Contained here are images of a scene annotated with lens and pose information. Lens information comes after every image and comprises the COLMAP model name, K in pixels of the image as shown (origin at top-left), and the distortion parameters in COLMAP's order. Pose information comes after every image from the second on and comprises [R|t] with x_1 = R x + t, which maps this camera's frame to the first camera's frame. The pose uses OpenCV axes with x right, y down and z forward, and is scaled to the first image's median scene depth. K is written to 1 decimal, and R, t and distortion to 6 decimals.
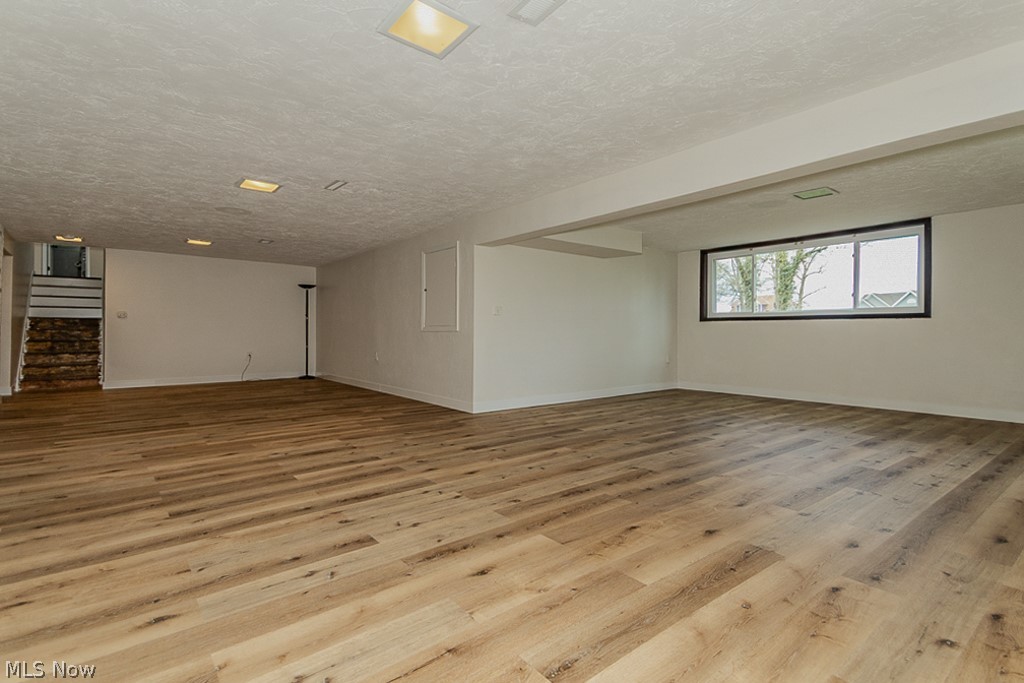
lens RADIAL K [[474.2, 0, 506.4], [0, 474.2, 336.8], [0, 0, 1]] dist [0.046986, -0.030460]
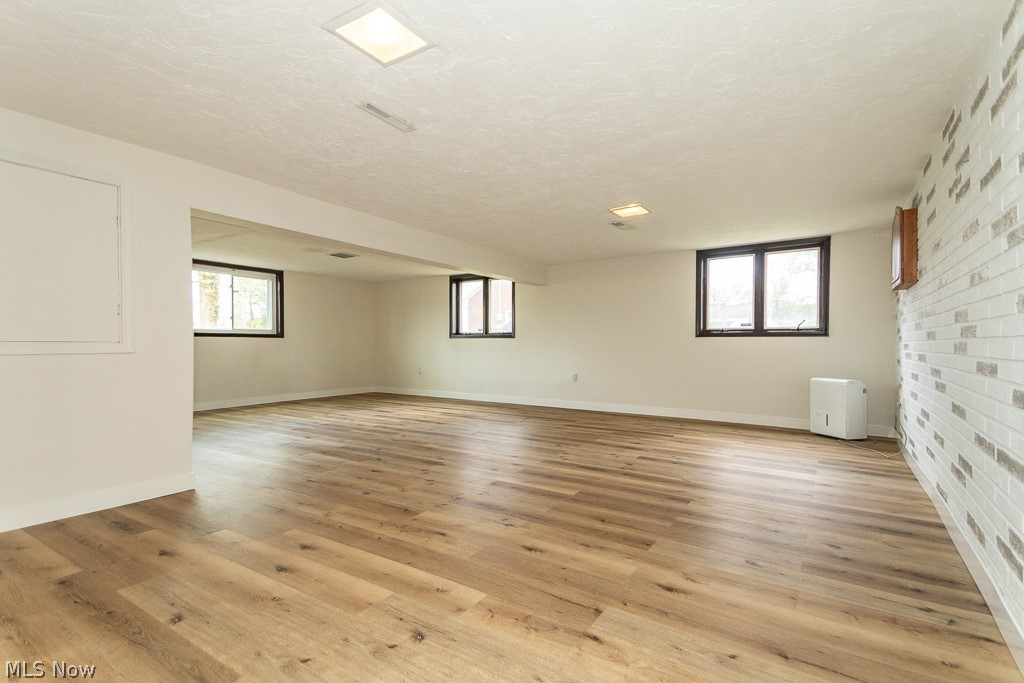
lens RADIAL K [[474.2, 0, 506.4], [0, 474.2, 336.8], [0, 0, 1]] dist [0.046986, -0.030460]
pose [[-0.281453, 0.018493, 0.959397, -1.555728], [-0.001605, 0.999804, -0.019743, -0.033060], [-0.959574, -0.007097, -0.281368, 1.591414]]
